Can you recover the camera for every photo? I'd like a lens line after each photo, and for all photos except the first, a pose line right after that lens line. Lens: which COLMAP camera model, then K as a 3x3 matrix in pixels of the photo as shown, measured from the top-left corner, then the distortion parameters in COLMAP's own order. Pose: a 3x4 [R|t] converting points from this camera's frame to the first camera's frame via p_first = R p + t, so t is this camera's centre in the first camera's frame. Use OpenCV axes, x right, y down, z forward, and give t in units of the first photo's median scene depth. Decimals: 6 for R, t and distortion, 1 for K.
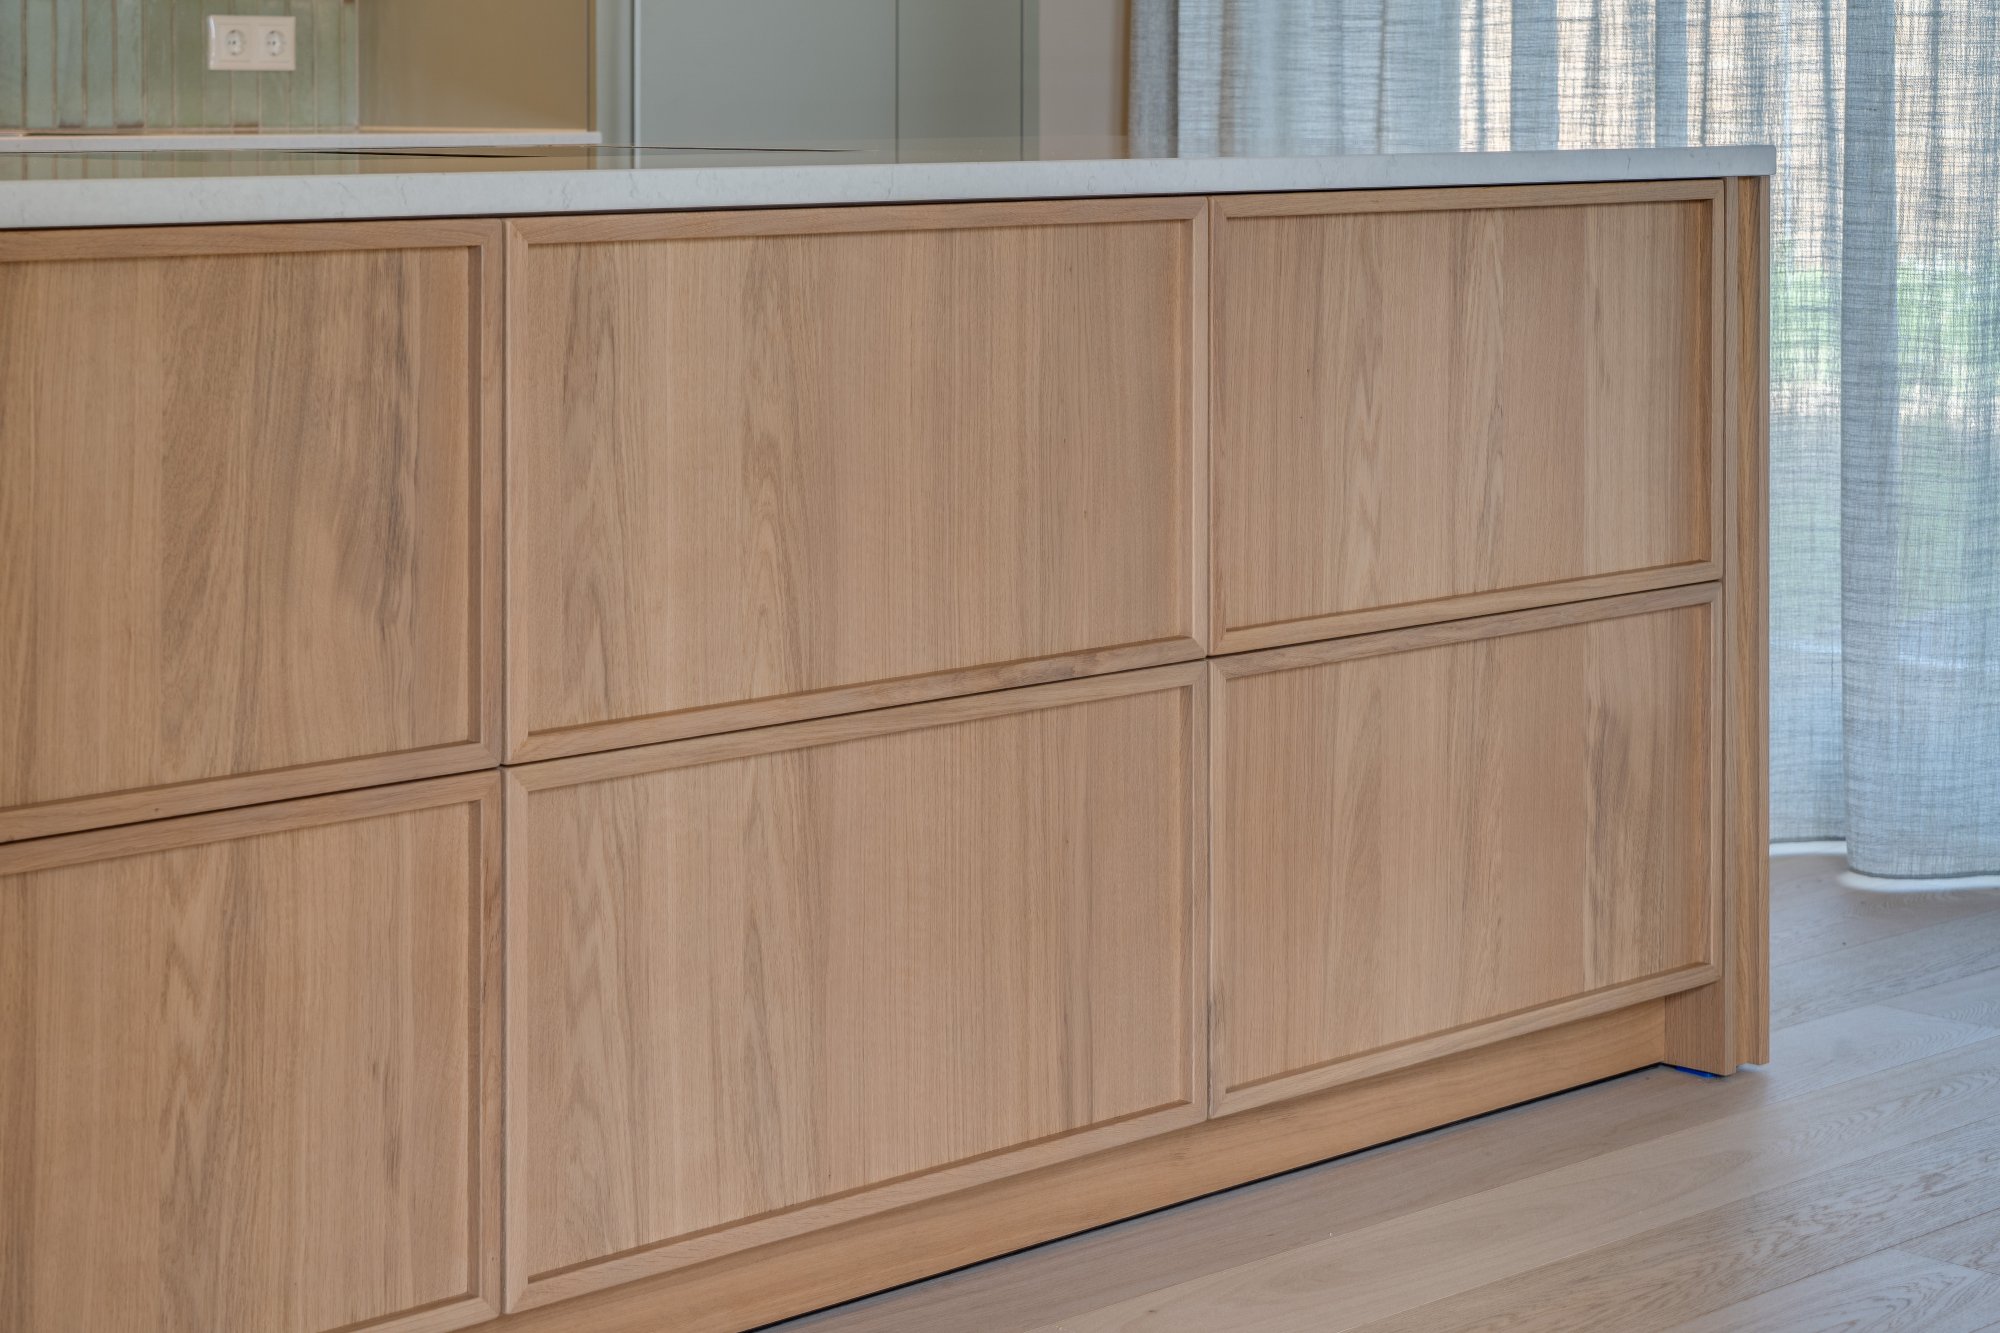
lens RADIAL K [[4029.8, 0, 1001.6], [0, 4029.8, 133.3], [0, 0, 1]] dist [-0.000701, 0.155982]
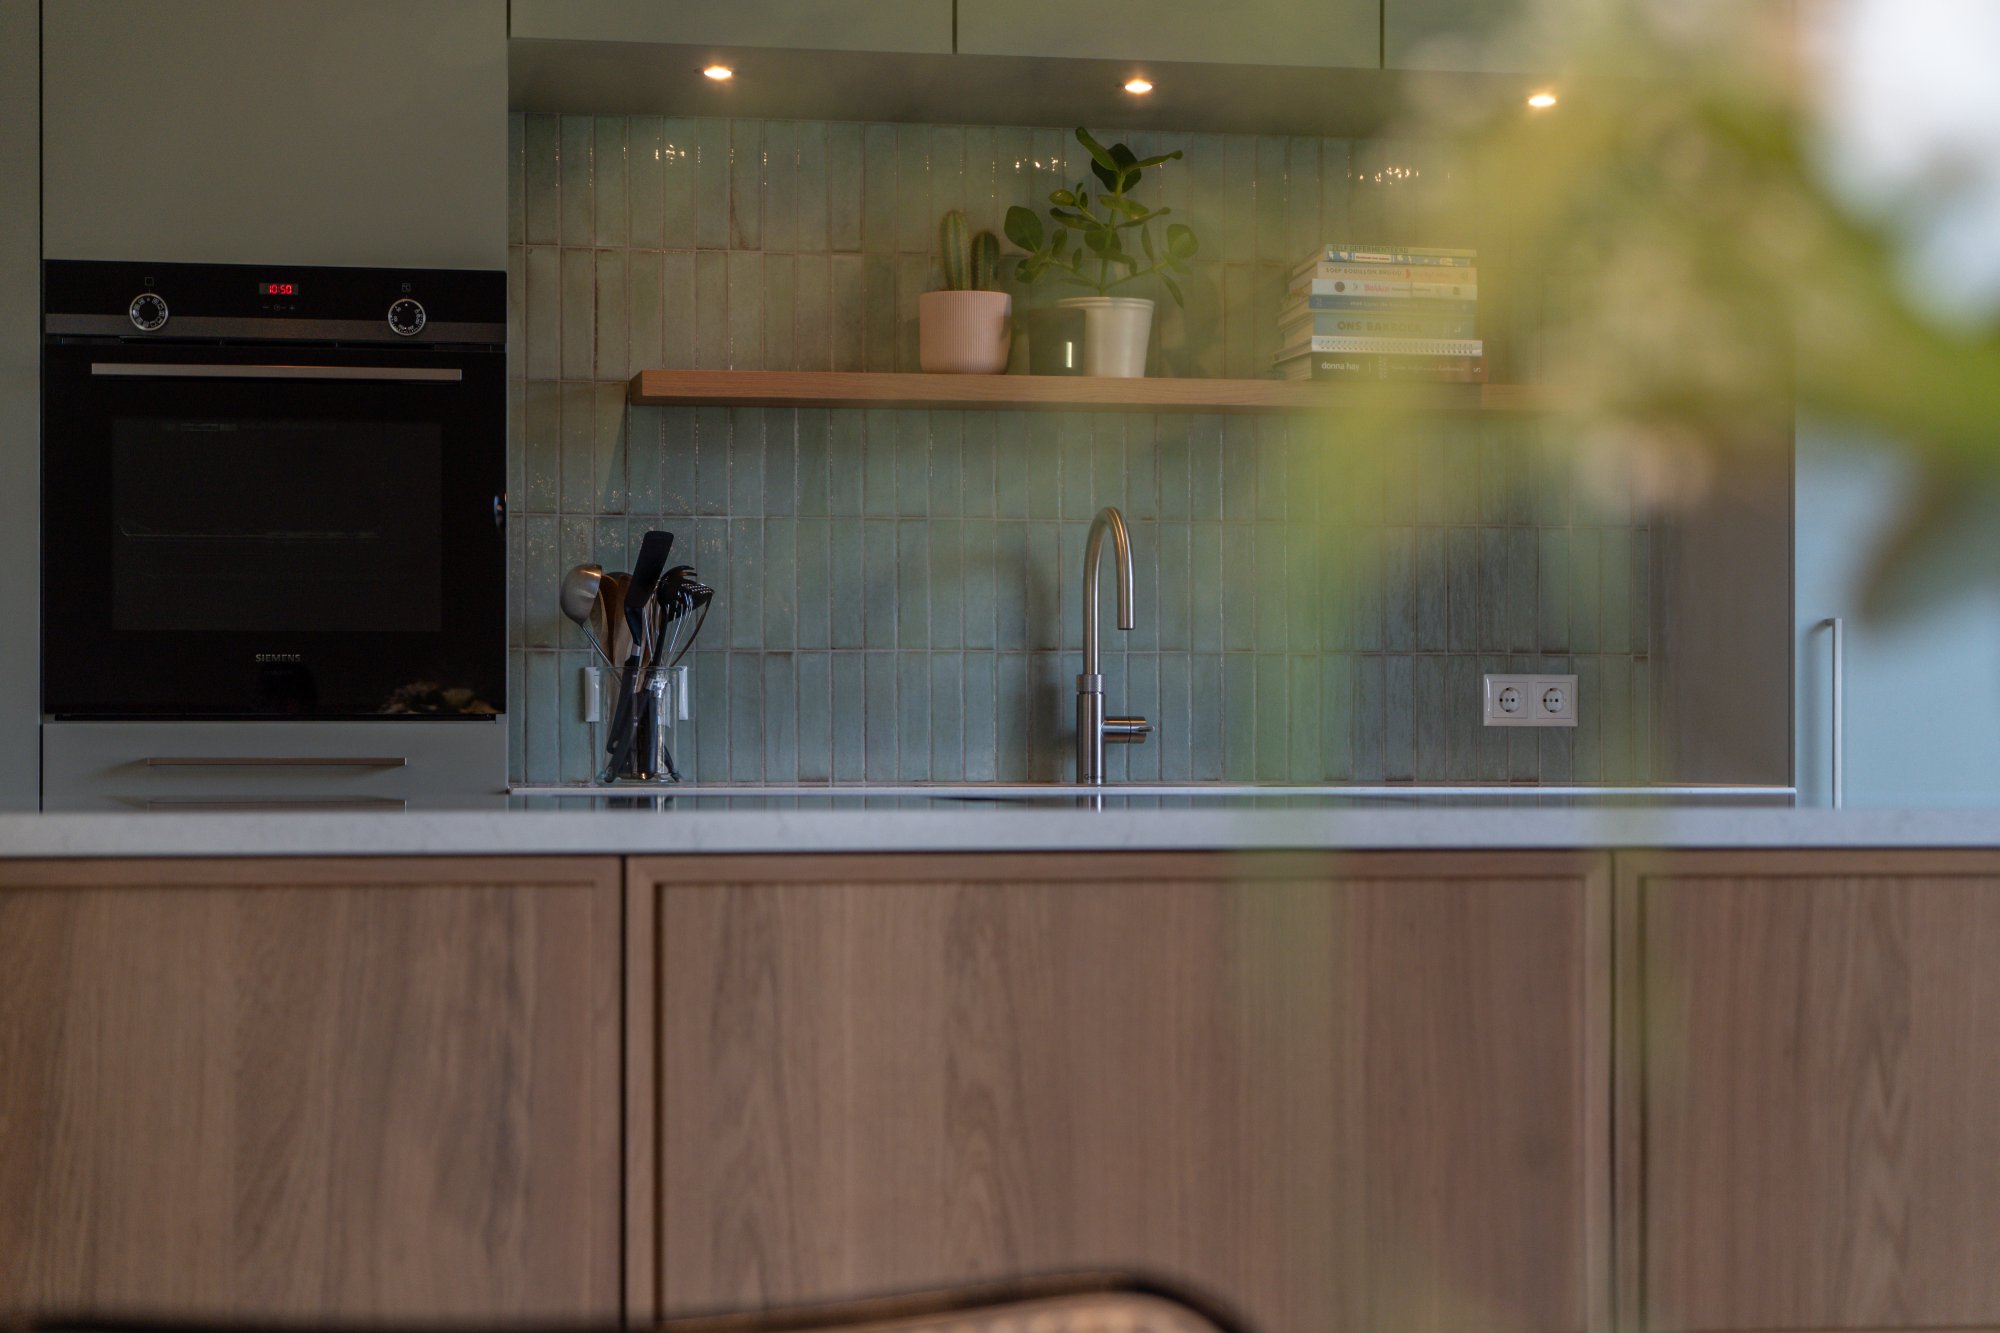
lens RADIAL K [[3742.2, 0, 1007.3], [0, 3742.2, 721.4], [0, 0, 1]] dist [0.047304, 0.152716]
pose [[0.821563, -0.004595, -0.570100, 0.460875], [-0.007245, 0.999803, -0.018499, 0.003221], [0.570072, 0.019329, 0.821367, 0.249874]]
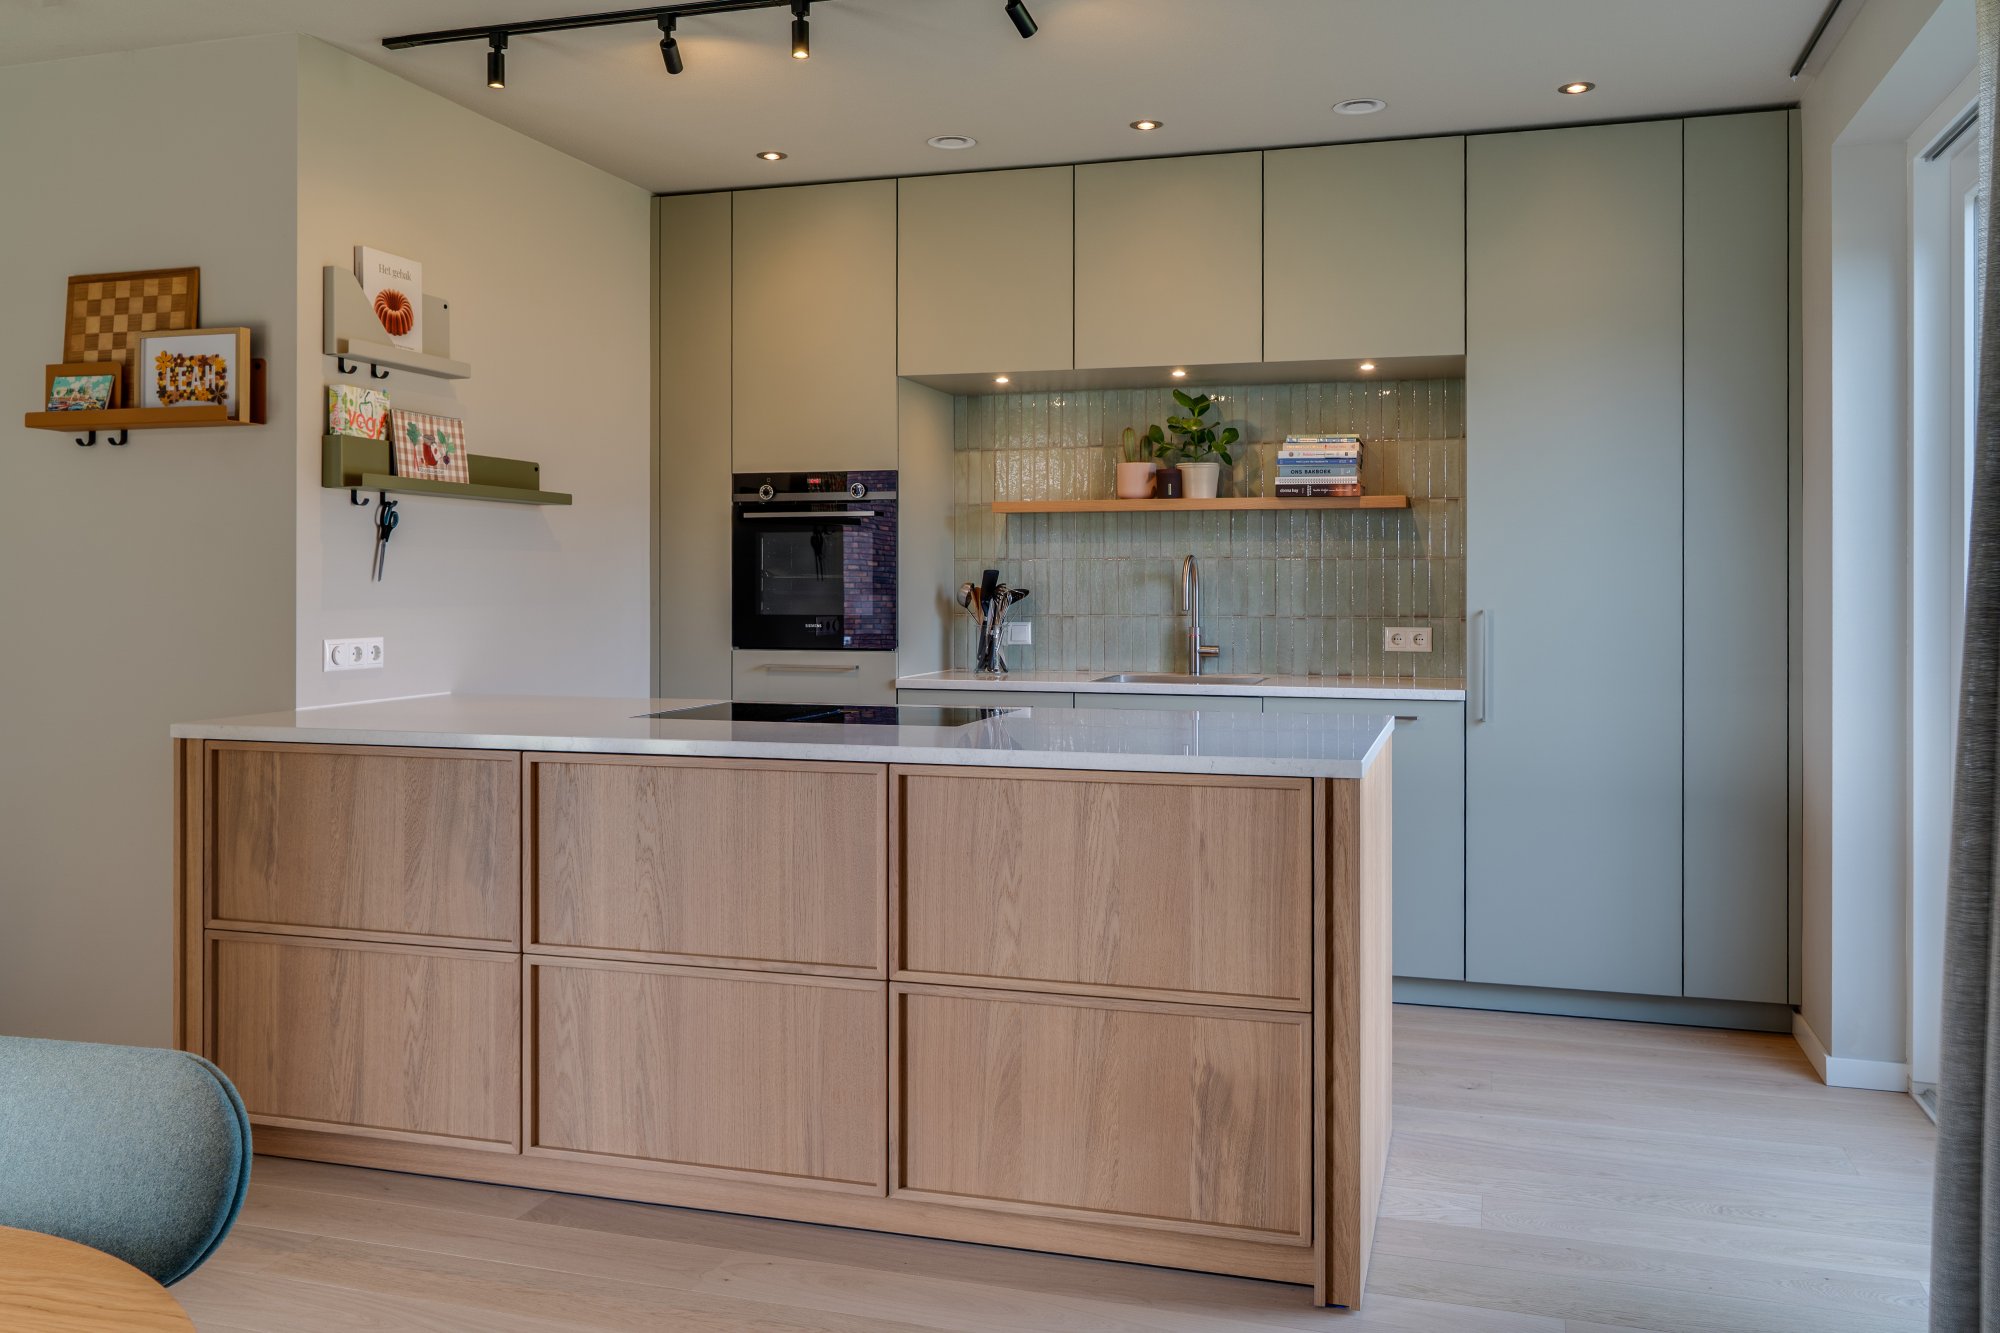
lens RADIAL K [[1620.3, 0, 1013.7], [0, 1620.3, 584.9], [0, 0, 1]] dist [0.003464, -0.000028]
pose [[0.467566, 0.000890, -0.883958, 0.920785], [-0.012237, 0.999910, -0.005466, -0.082334], [0.883873, 0.013372, 0.467535, 0.718371]]
